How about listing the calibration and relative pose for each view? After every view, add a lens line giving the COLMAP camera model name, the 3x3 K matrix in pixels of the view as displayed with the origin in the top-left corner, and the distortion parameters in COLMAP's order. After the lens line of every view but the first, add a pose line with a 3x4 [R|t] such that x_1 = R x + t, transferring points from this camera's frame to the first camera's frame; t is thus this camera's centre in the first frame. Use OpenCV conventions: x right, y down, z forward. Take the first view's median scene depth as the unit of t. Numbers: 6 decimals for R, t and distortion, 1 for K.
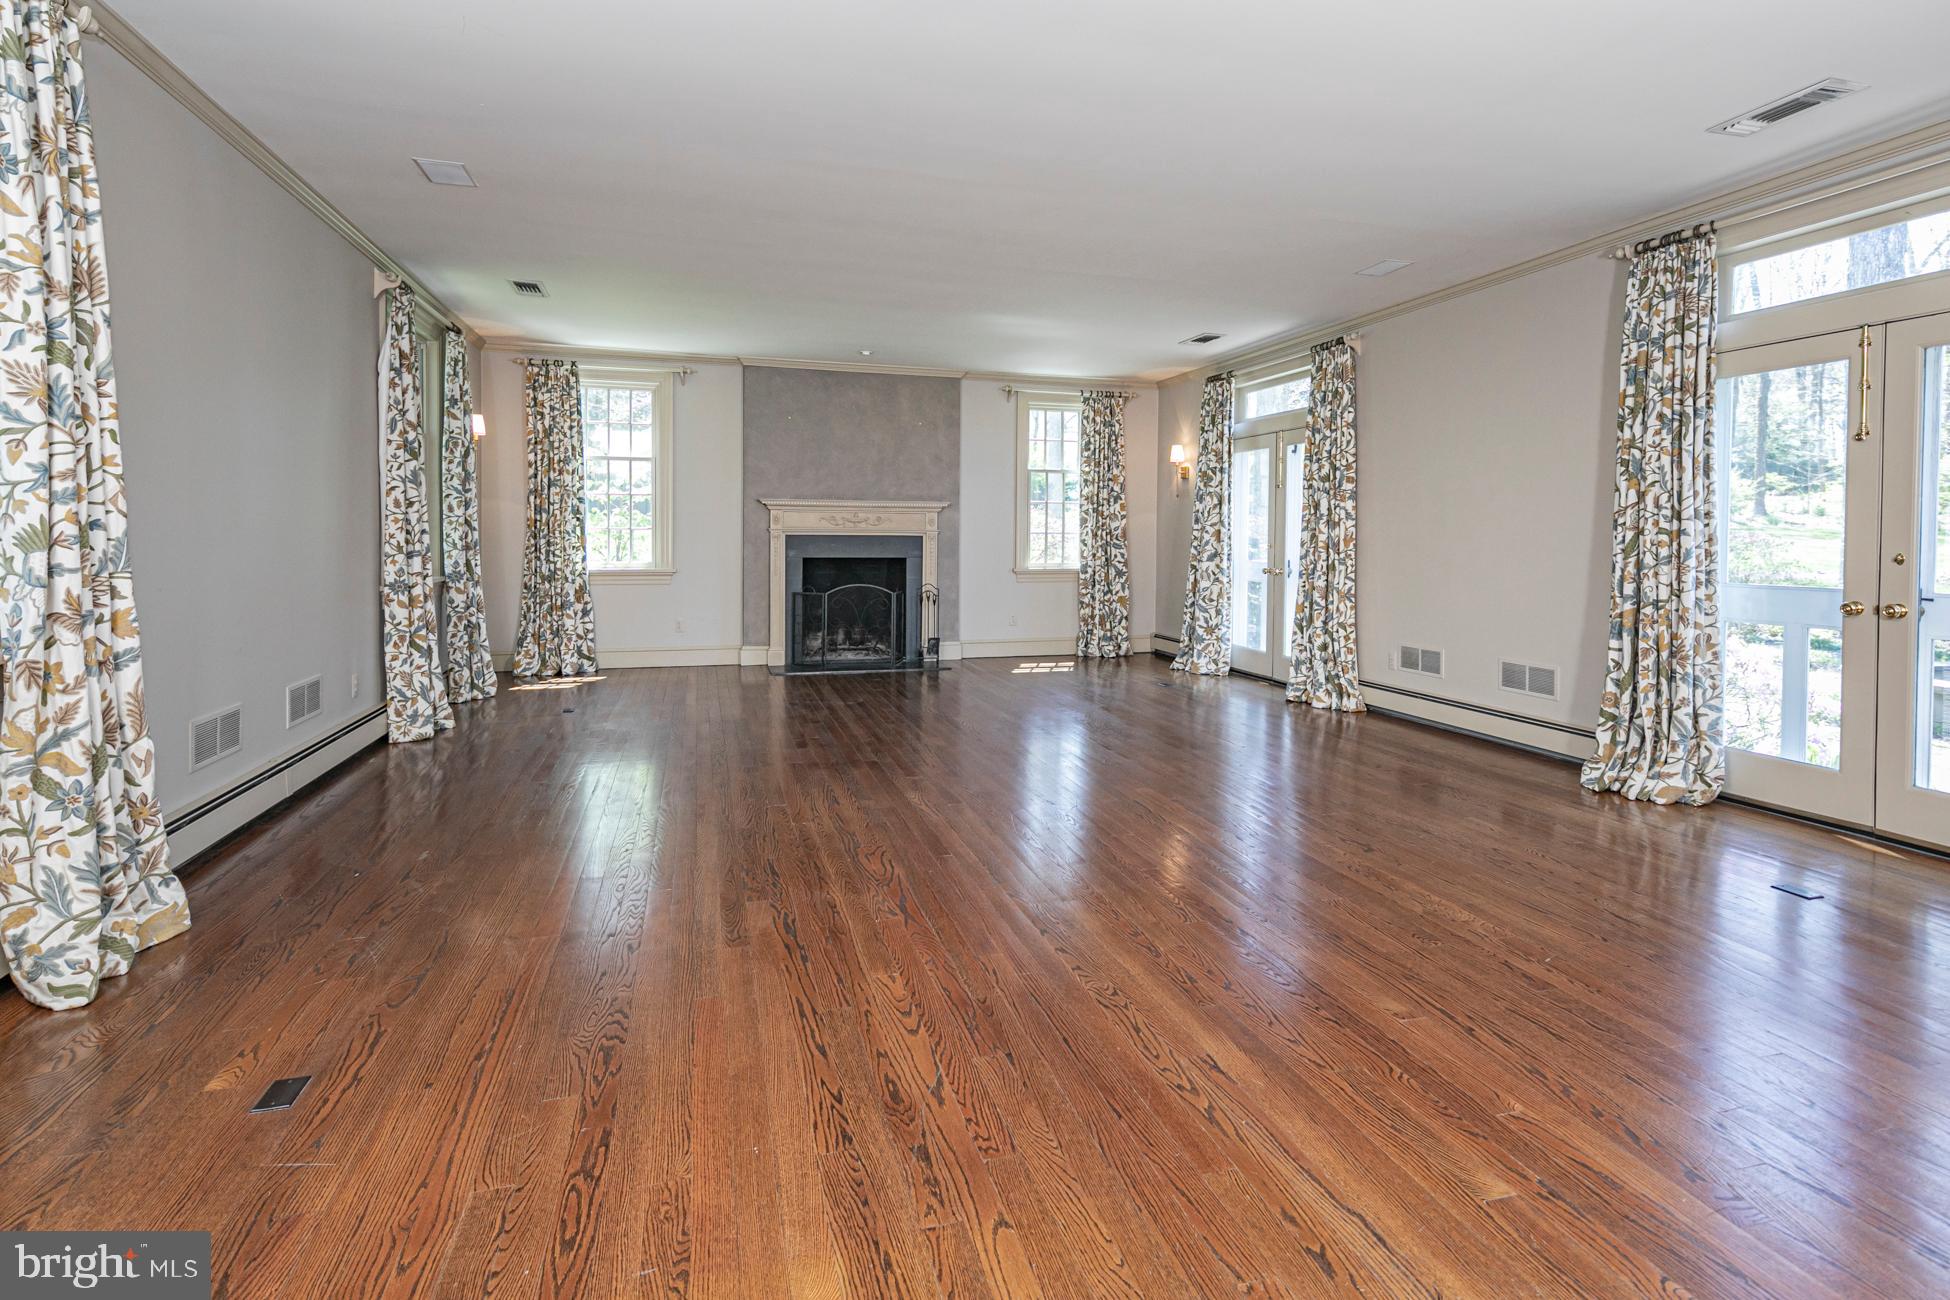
lens RADIAL K [[954.5, 0, 971.3], [0, 954.5, 547.6], [0, 0, 1]] dist [0.026832, -0.000010]
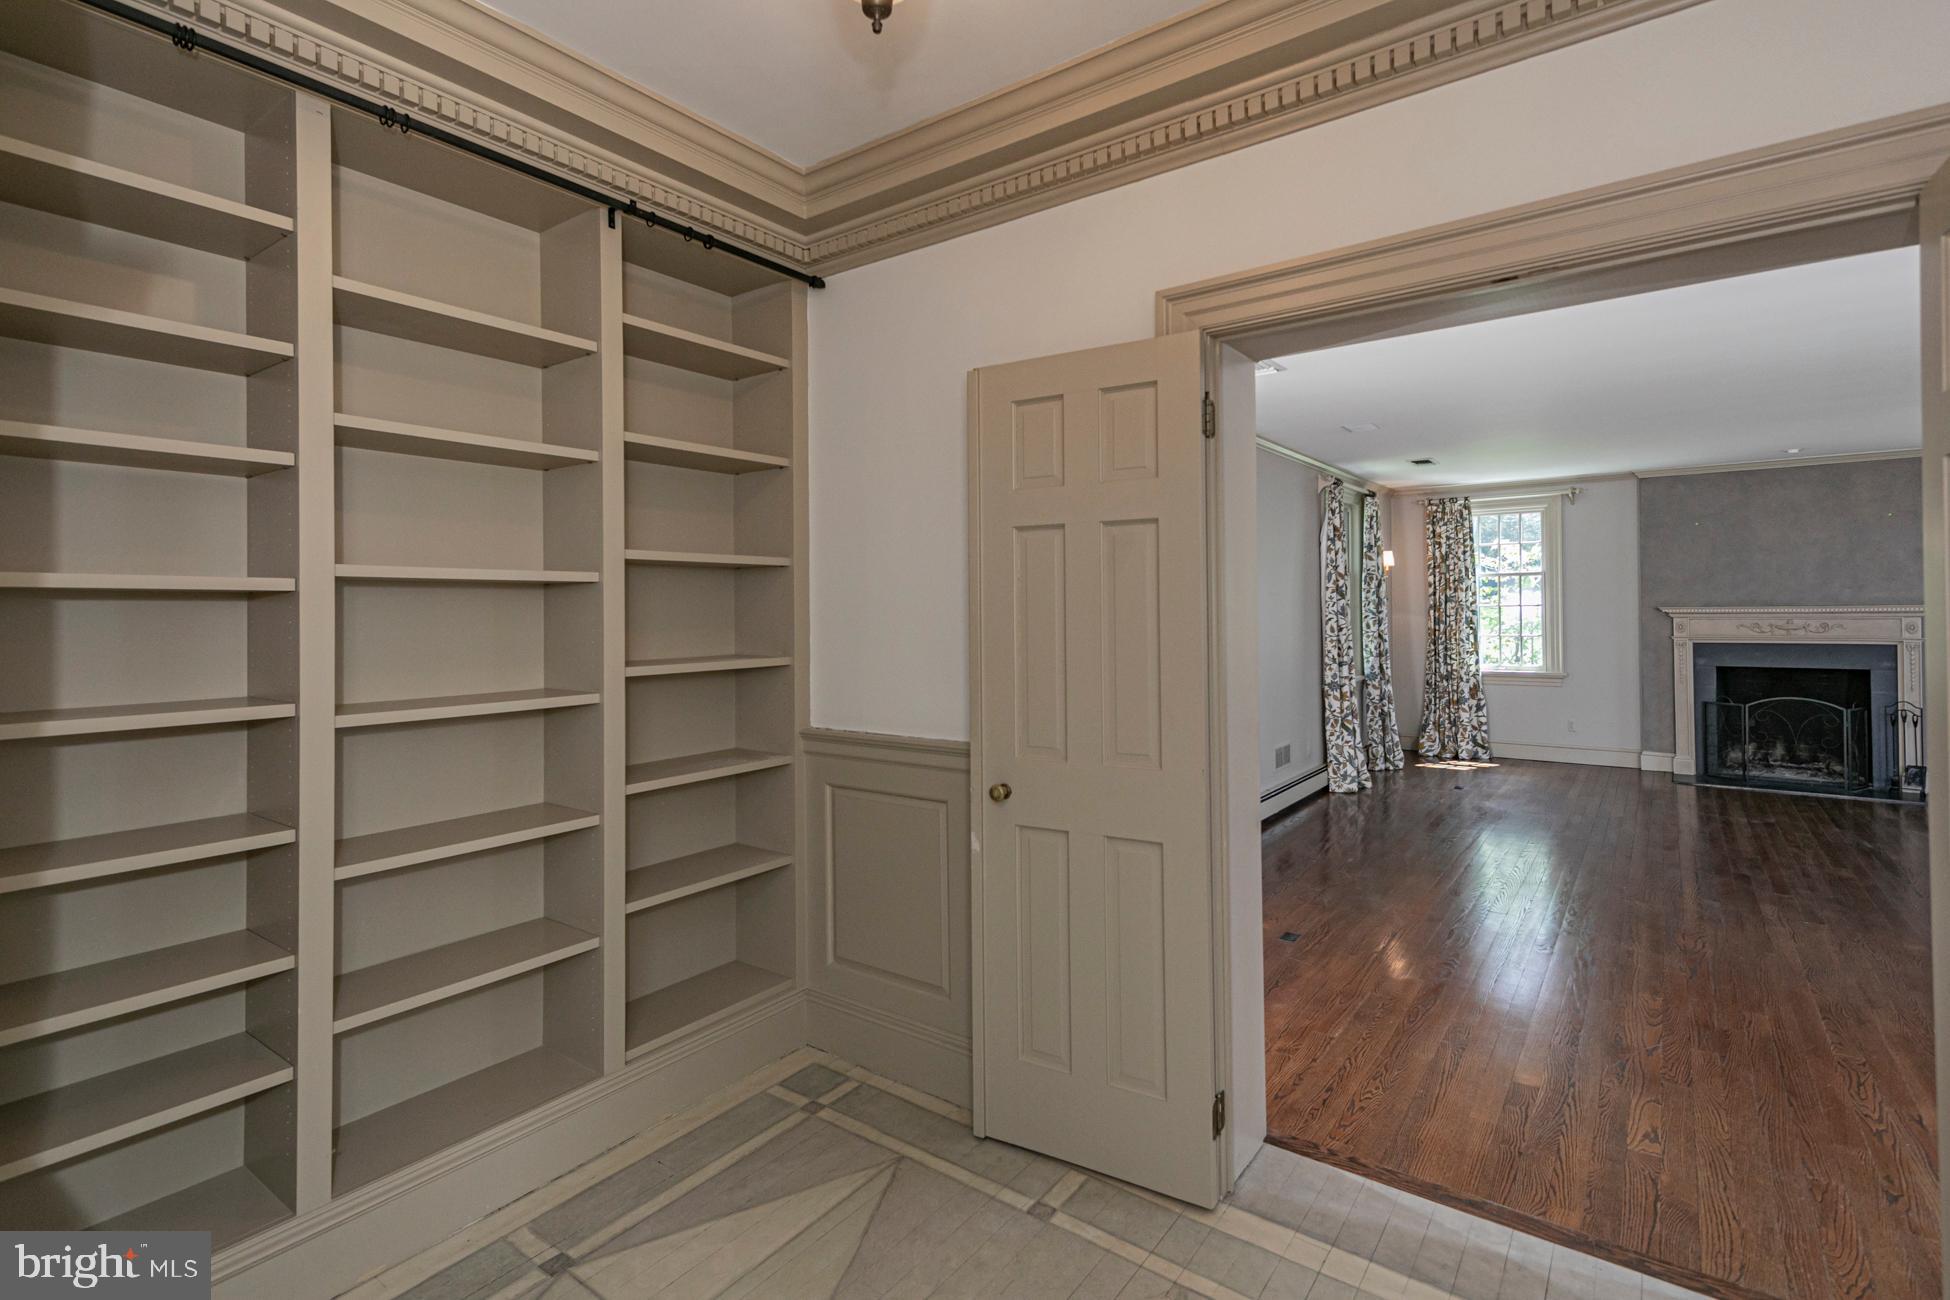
lens RADIAL K [[928.0, 0, 971.0], [0, 928.0, 606.0], [0, 0, 1]] dist [0.020064, -0.000393]
pose [[0.615652, -0.016744, -0.787841, 0.125357], [-0.000163, 0.999772, -0.021375, -0.034200], [0.788019, 0.013288, 0.615508, -0.210673]]
